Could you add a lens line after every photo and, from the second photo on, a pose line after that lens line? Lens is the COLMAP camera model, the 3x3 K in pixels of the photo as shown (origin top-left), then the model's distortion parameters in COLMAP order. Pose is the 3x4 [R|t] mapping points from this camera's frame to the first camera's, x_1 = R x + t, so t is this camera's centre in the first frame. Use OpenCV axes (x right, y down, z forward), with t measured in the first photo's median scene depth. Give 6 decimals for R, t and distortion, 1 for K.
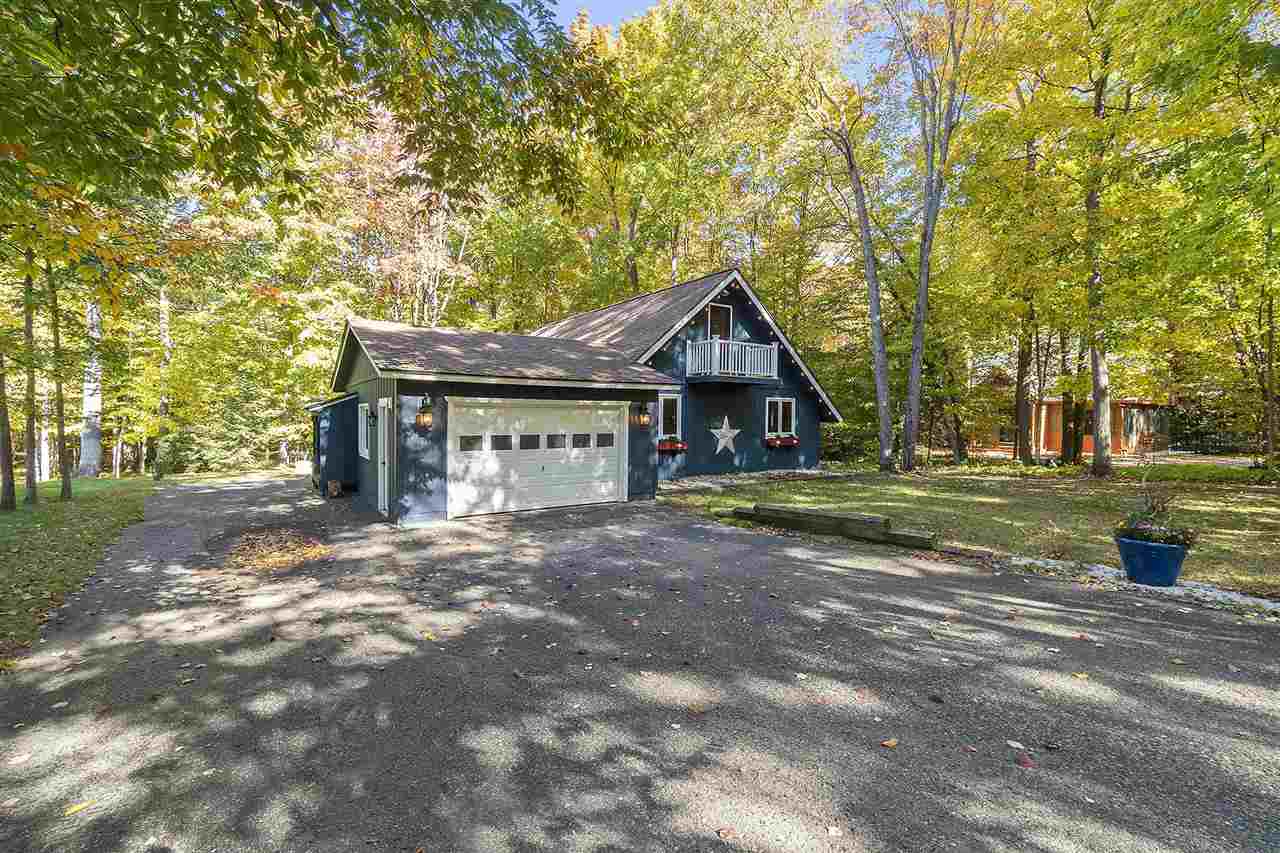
lens RADIAL K [[554.7, 0, 640.0], [0, 554.7, 426.5], [0, 0, 1]] dist [0.000694, 0.000146]
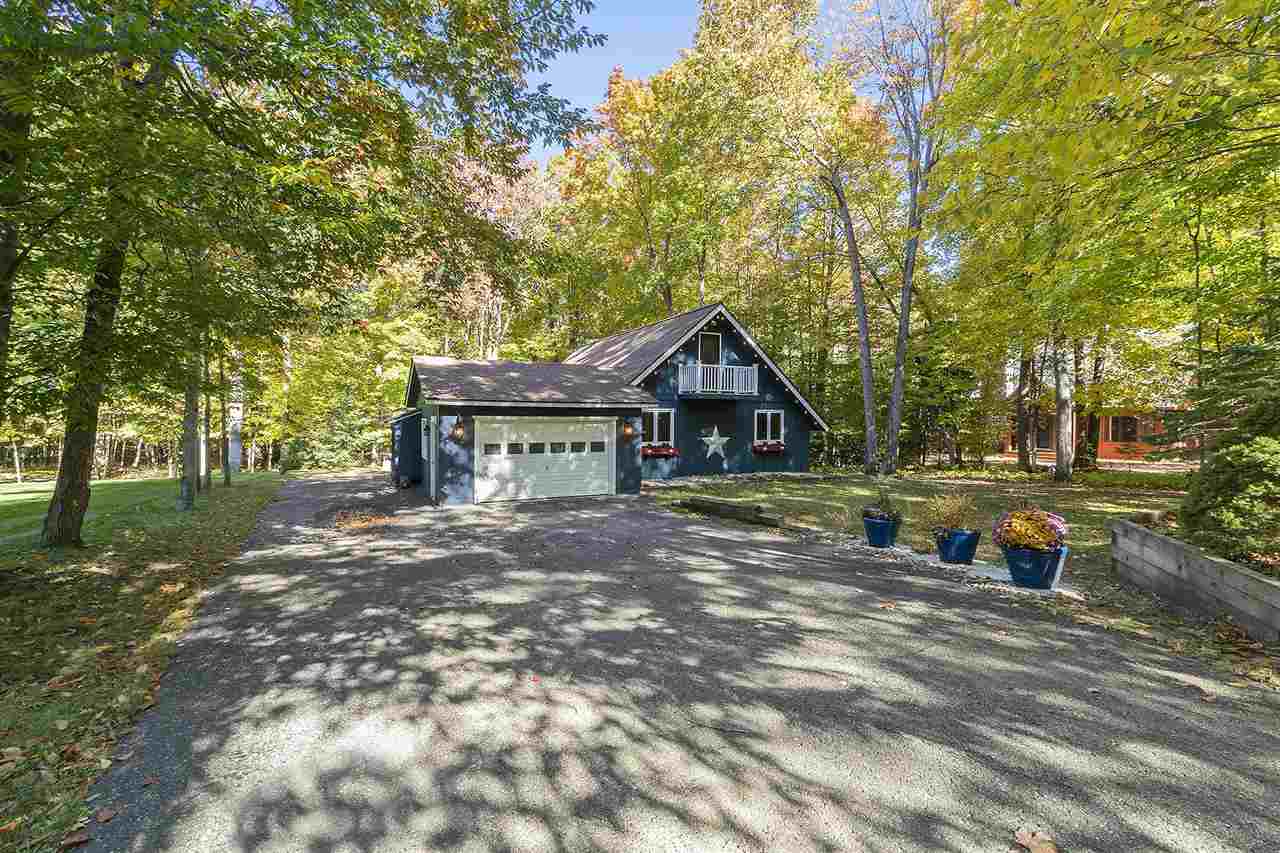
lens RADIAL K [[554.7, 0, 640.0], [0, 554.7, 426.5], [0, 0, 1]] dist [0.000694, 0.000146]
pose [[0.990733, 0.000670, -0.135820, 0.175985], [-0.001165, 0.999993, -0.003564, -0.015485], [0.135816, 0.003690, 0.990727, -0.223801]]
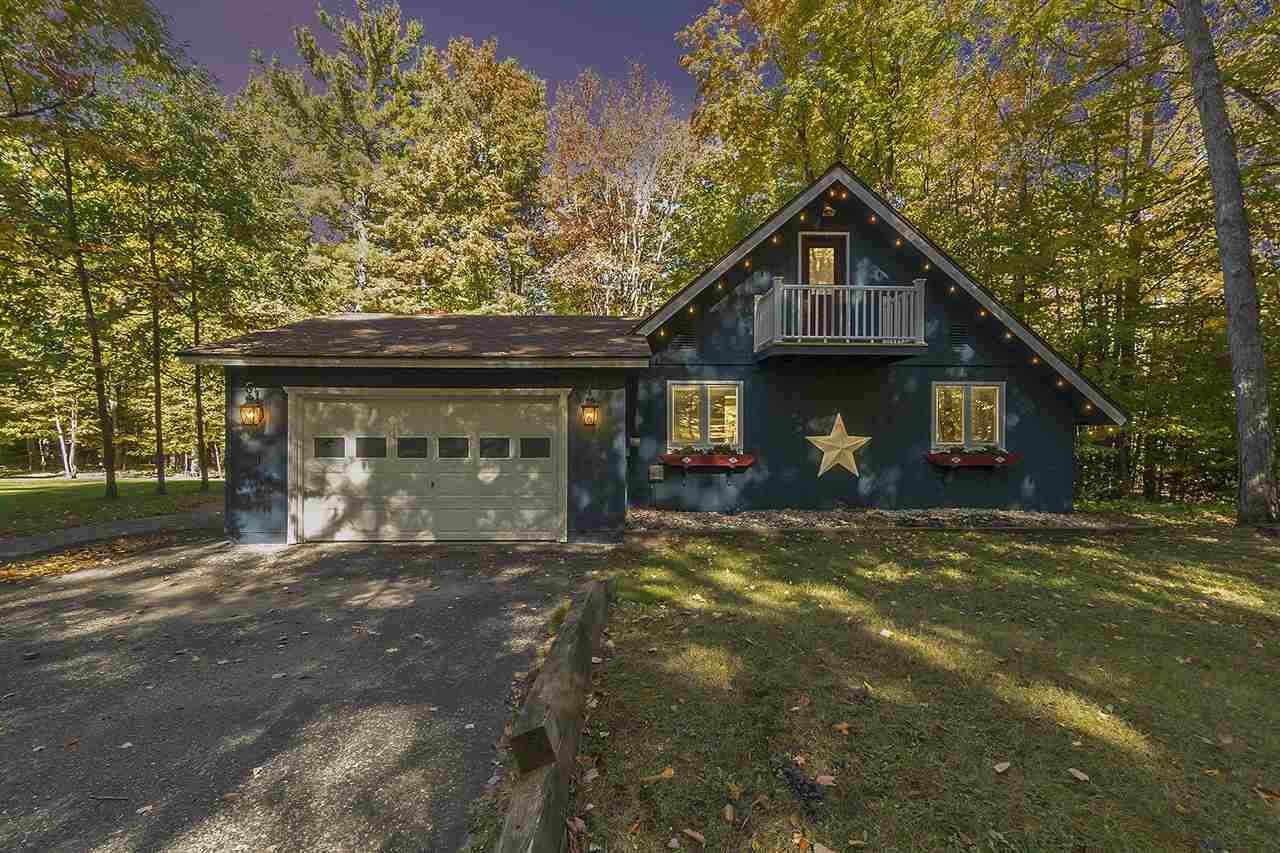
lens RADIAL K [[559.0, 0, 640.0], [0, 559.0, 426.5], [0, 0, 1]] dist [0.000438, 0.000205]
pose [[0.840526, -0.001992, -0.541767, 0.343055], [-0.007901, 0.999842, -0.015934, 0.007505], [0.541713, 0.017673, 0.840378, 0.416774]]
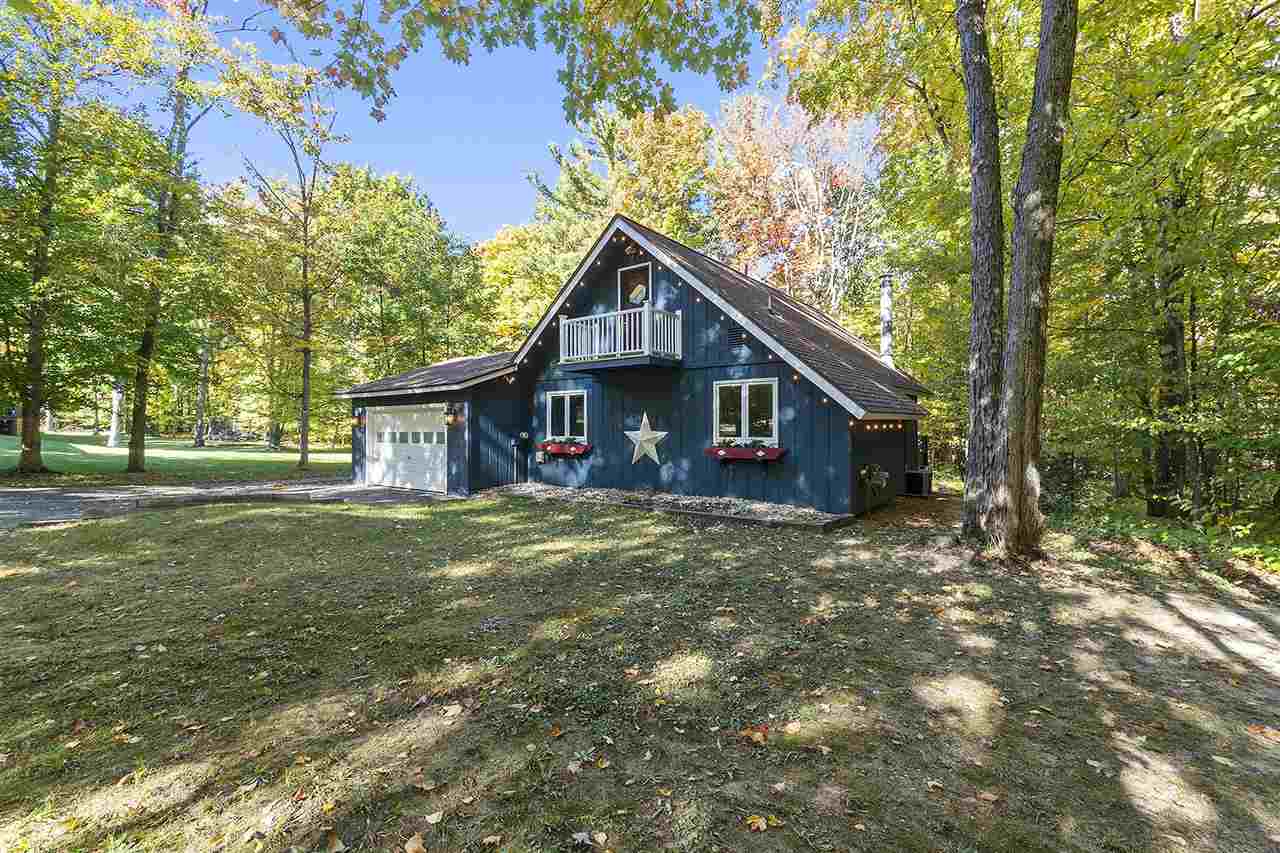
lens RADIAL K [[559.0, 0, 640.0], [0, 559.0, 426.5], [0, 0, 1]] dist [0.000438, 0.000205]
pose [[0.297655, -0.016359, -0.954533, 0.971977], [-0.015807, 0.999632, -0.022061, 0.017201], [0.954543, 0.021655, 0.297287, 0.873037]]
